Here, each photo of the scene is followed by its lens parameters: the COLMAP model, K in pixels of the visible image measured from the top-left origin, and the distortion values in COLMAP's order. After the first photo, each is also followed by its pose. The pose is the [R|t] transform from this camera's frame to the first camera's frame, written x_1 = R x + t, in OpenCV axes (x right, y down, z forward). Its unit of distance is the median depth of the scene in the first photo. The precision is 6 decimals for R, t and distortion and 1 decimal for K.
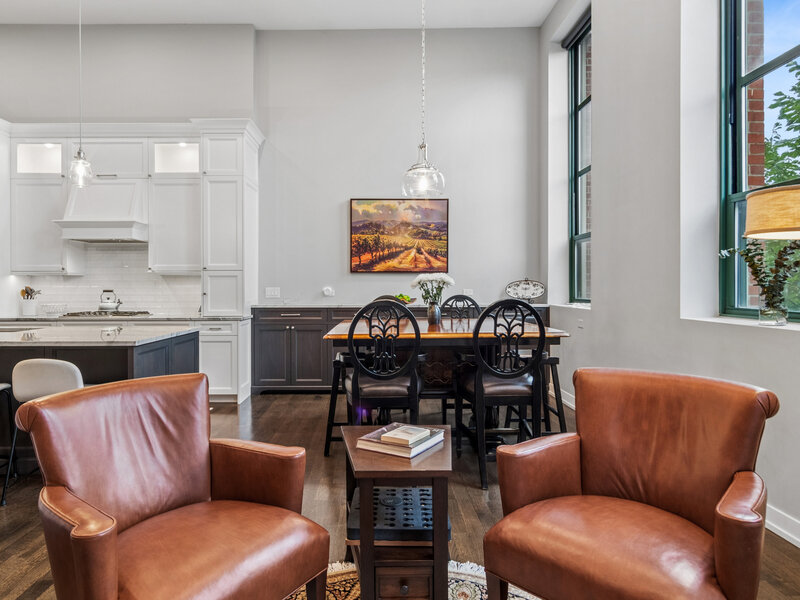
lens RADIAL K [[483.4, 0, 400.3], [0, 483.4, 293.7], [0, 0, 1]] dist [-0.001204, 0.000989]
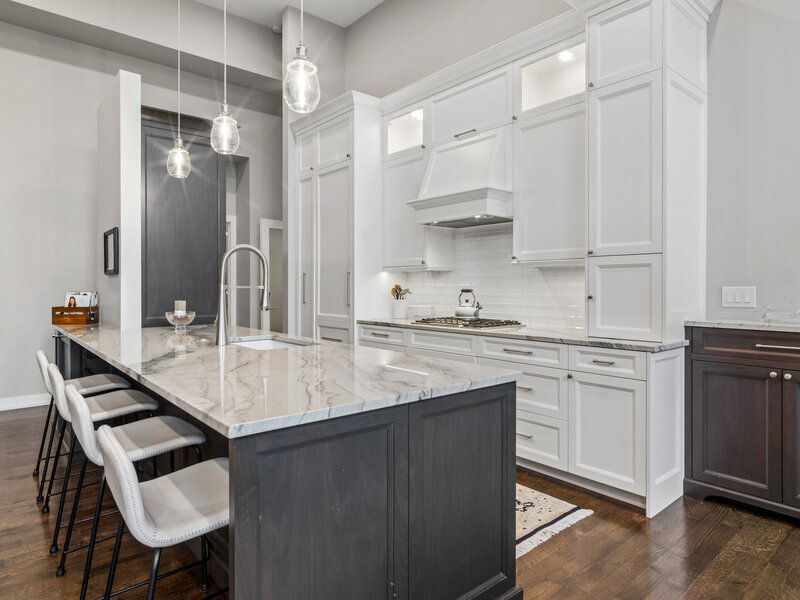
lens RADIAL K [[512.9, 0, 356.4], [0, 512.9, 284.3], [0, 0, 1]] dist [0.001467, 0.000856]
pose [[0.592143, -0.000231, -0.805833, -0.076667], [-0.012134, 0.999884, -0.009204, -0.005935], [0.805742, 0.015228, 0.592072, 0.400912]]
